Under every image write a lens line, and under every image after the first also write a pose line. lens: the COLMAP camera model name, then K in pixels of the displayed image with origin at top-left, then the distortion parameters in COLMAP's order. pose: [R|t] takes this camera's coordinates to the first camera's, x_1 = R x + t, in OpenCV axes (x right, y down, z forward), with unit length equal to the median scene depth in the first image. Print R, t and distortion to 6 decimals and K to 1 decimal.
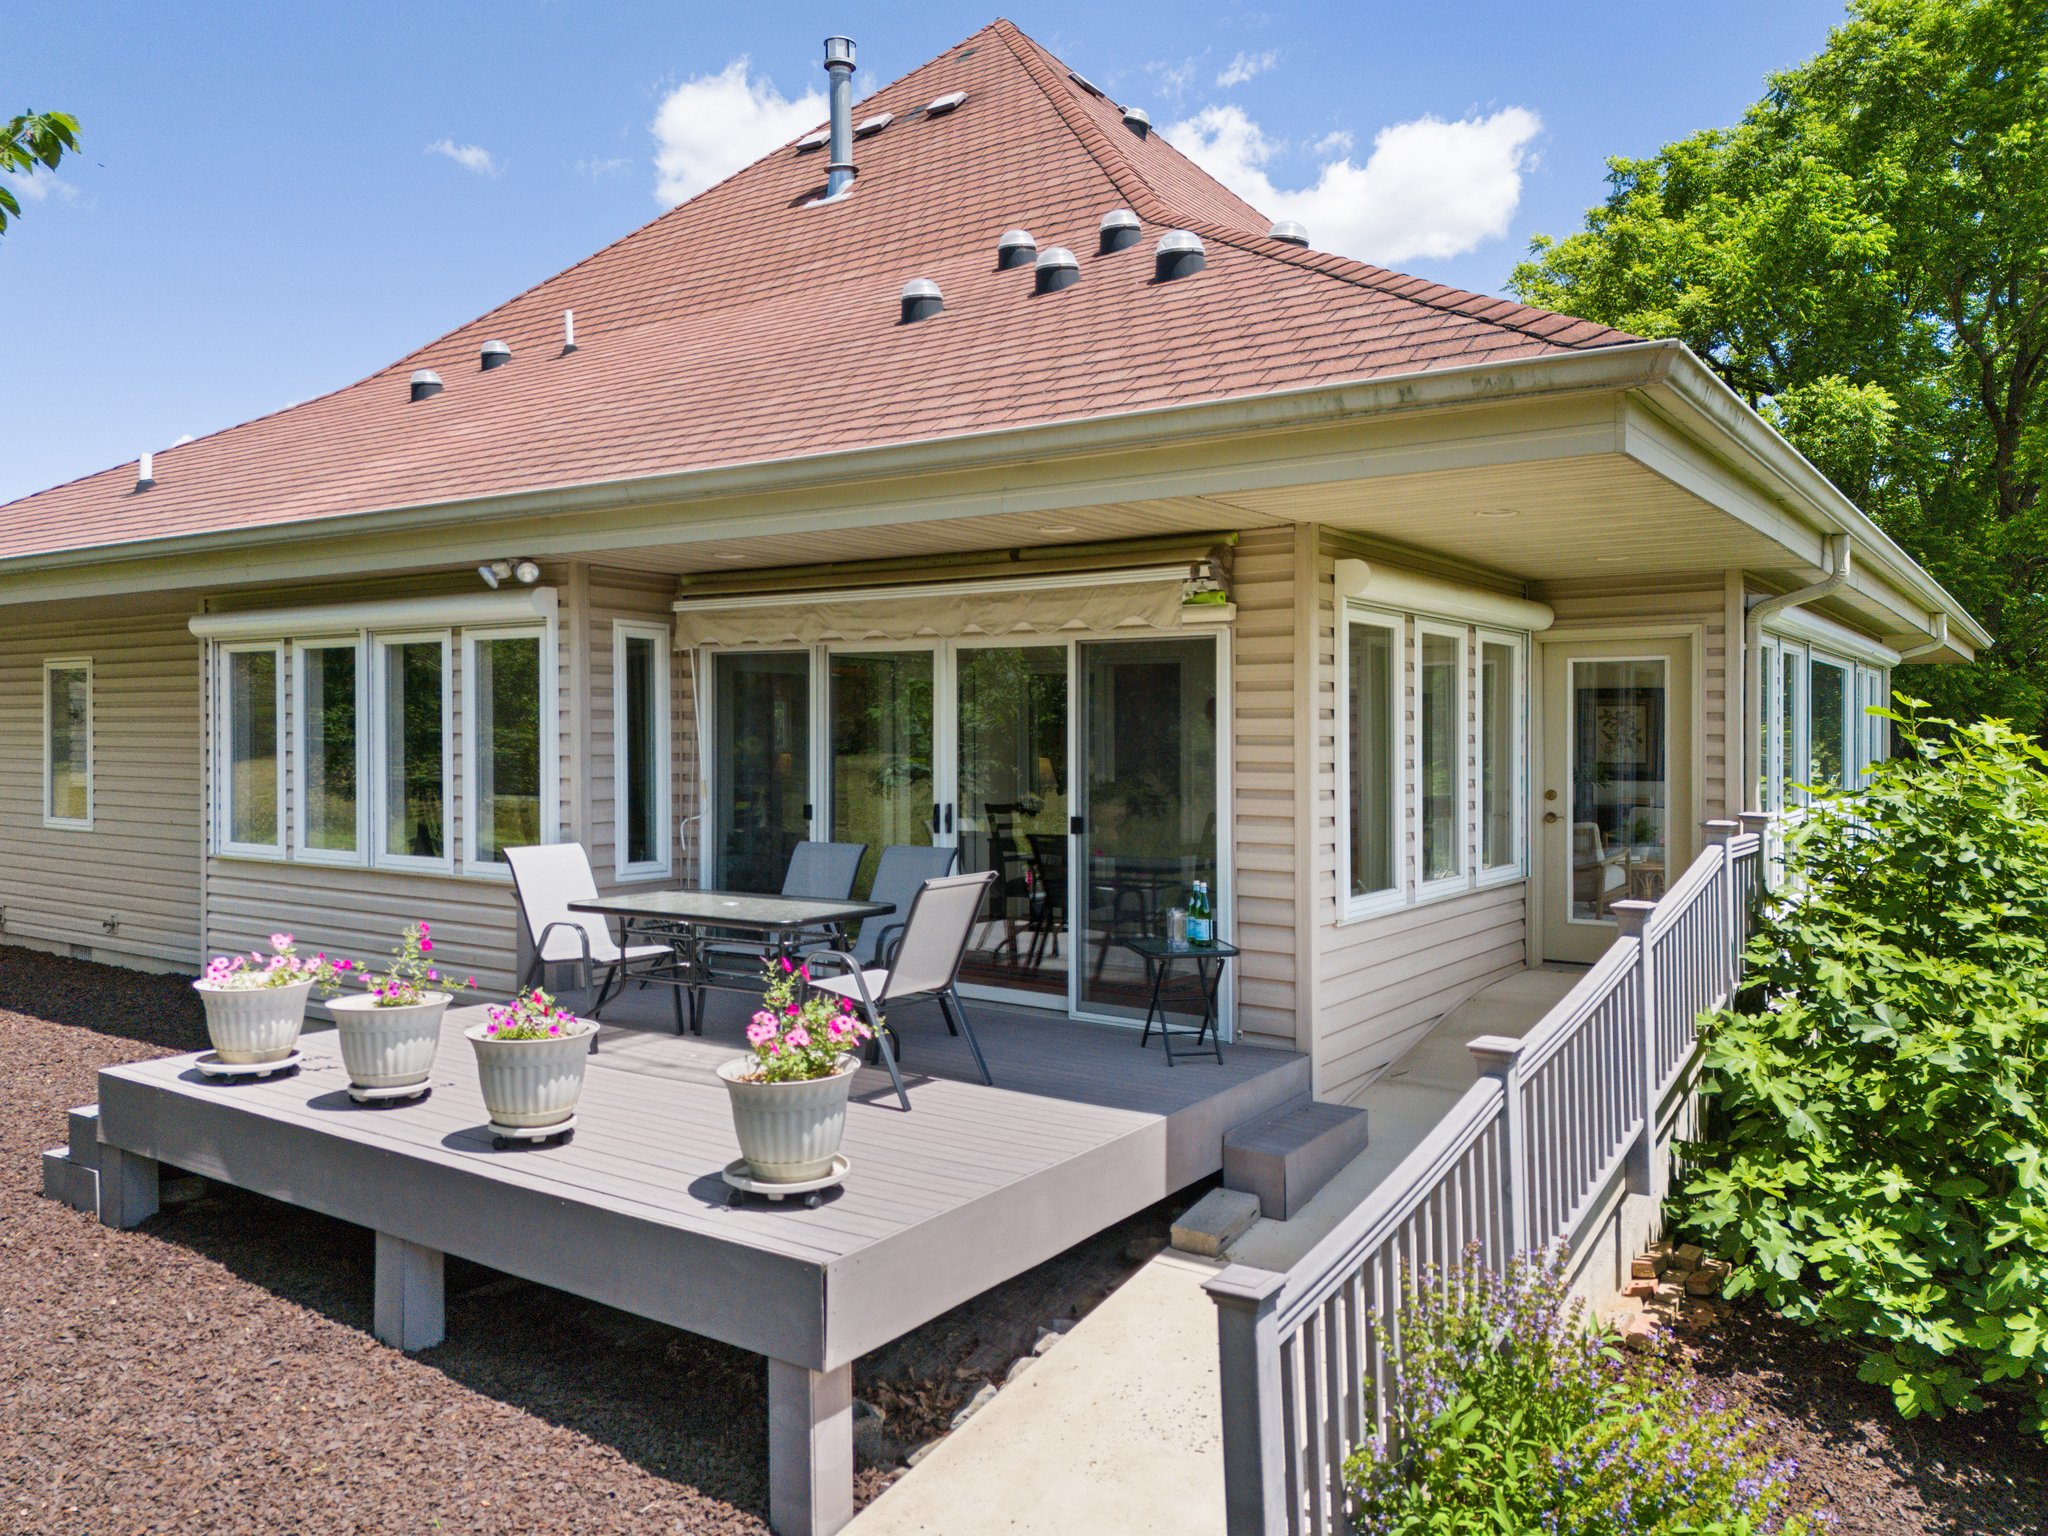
lens RADIAL K [[1493.9, 0, 1030.9], [0, 1493.9, 740.2], [0, 0, 1]] dist [0.088826, -0.084672]
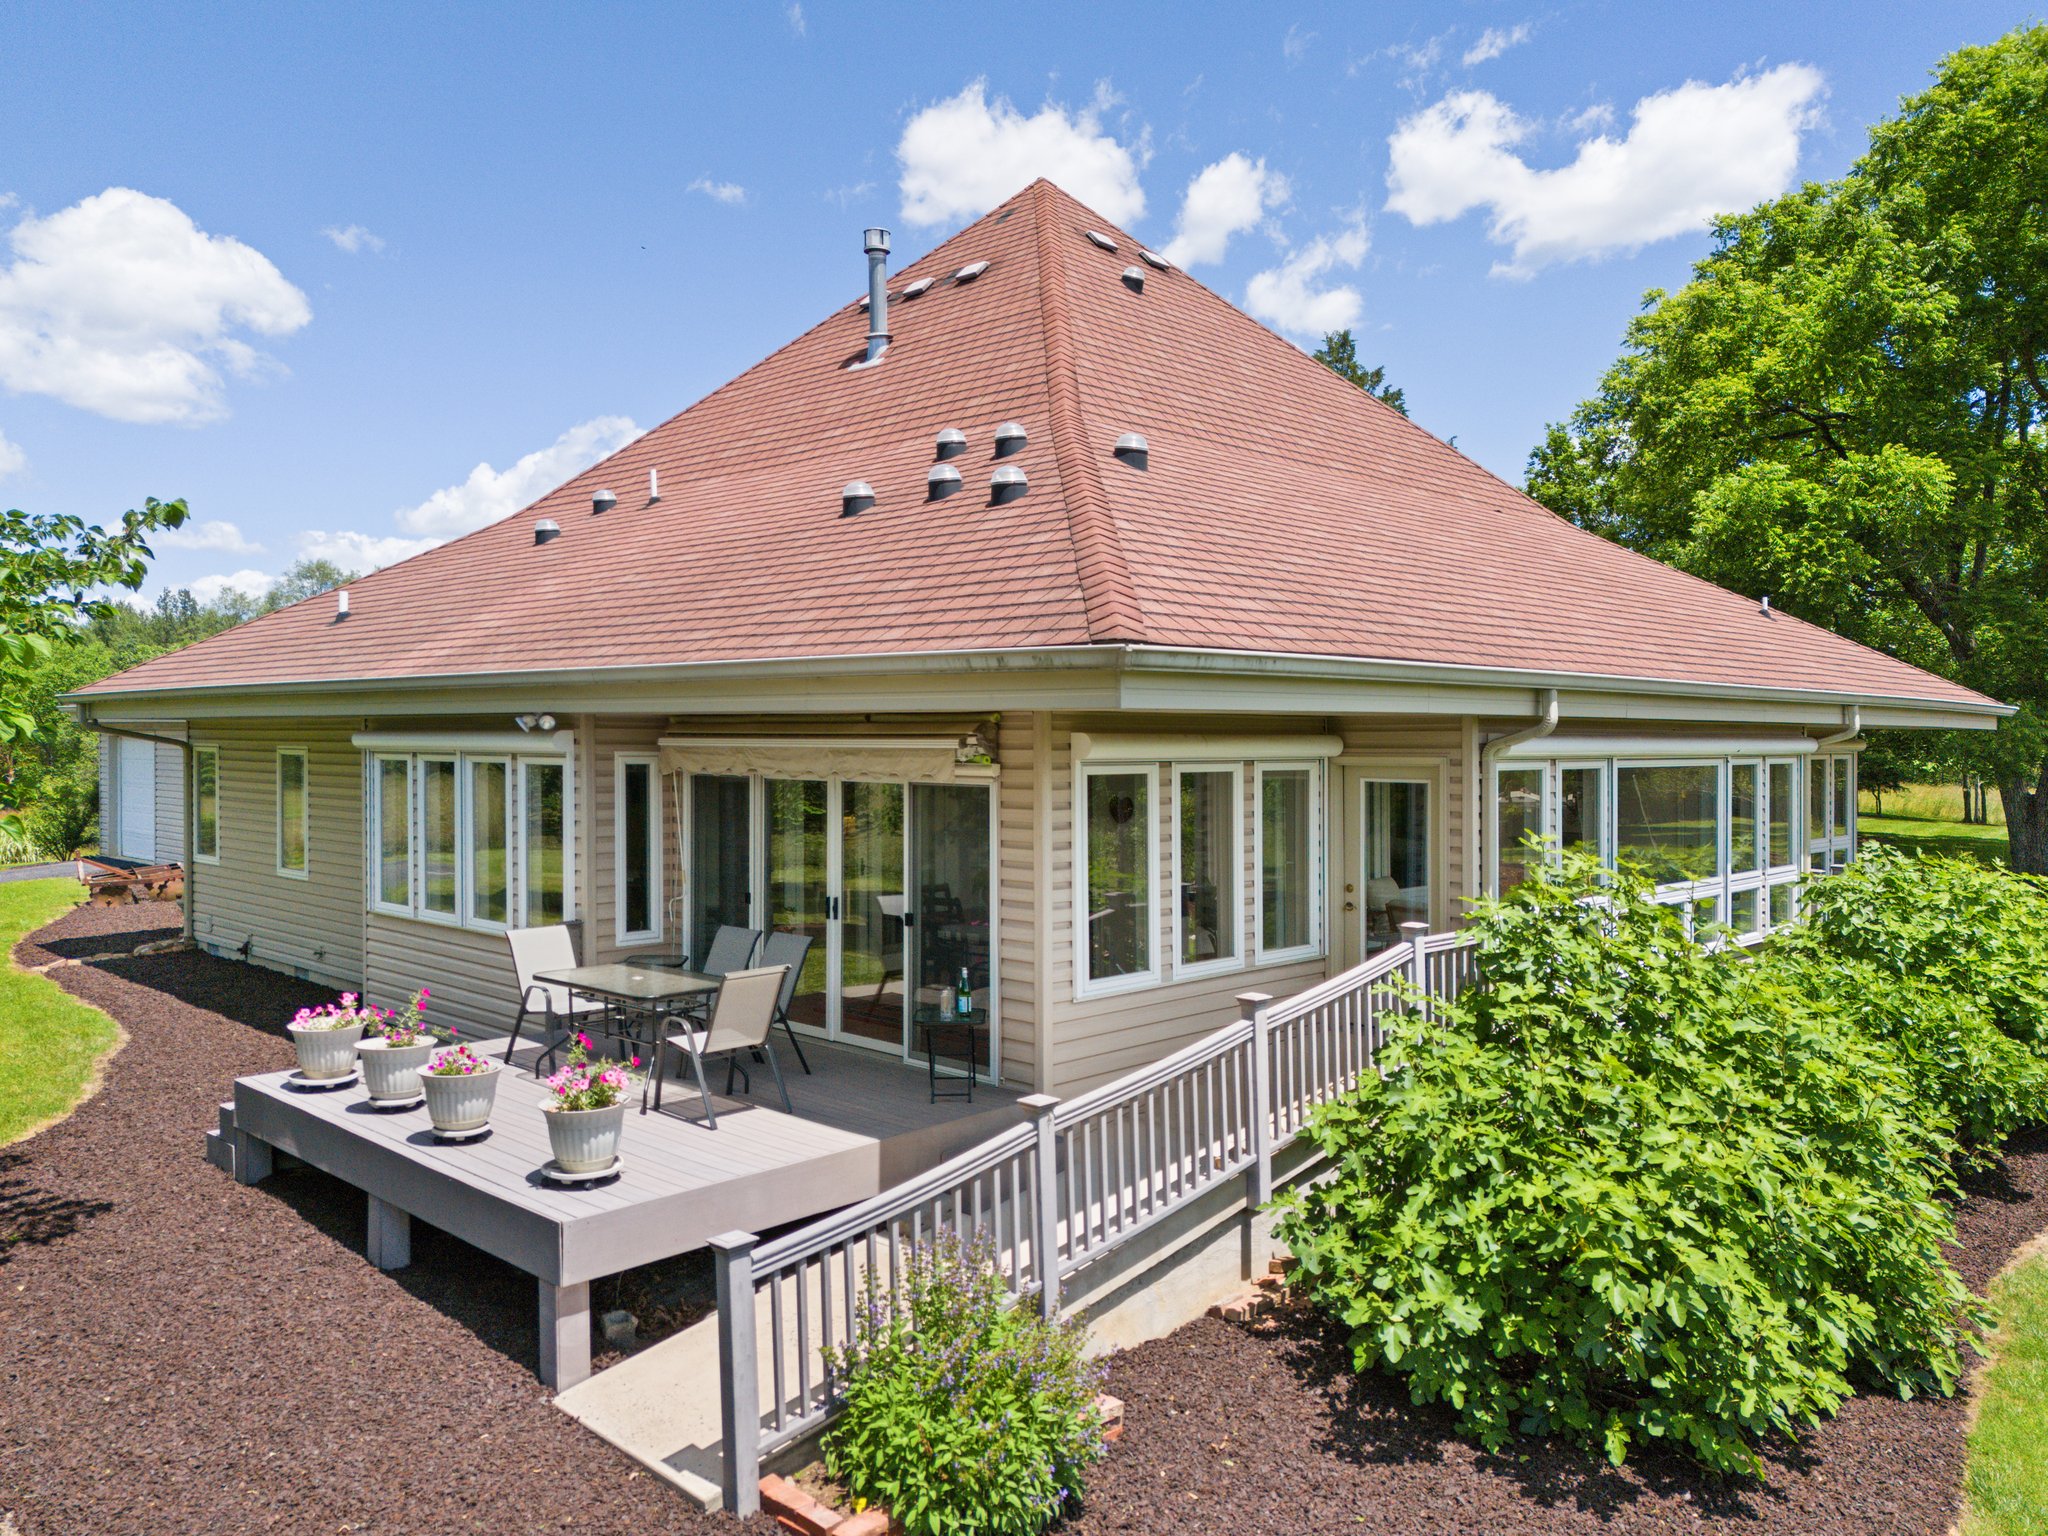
lens RADIAL K [[1490.8, 0, 1026.2], [0, 1490.8, 757.9], [0, 0, 1]] dist [0.087592, -0.089081]
pose [[0.986979, 0.002122, -0.160837, 0.369612], [-0.000941, 0.999972, 0.007421, -0.104357], [0.160848, -0.007173, 0.986953, -0.326229]]
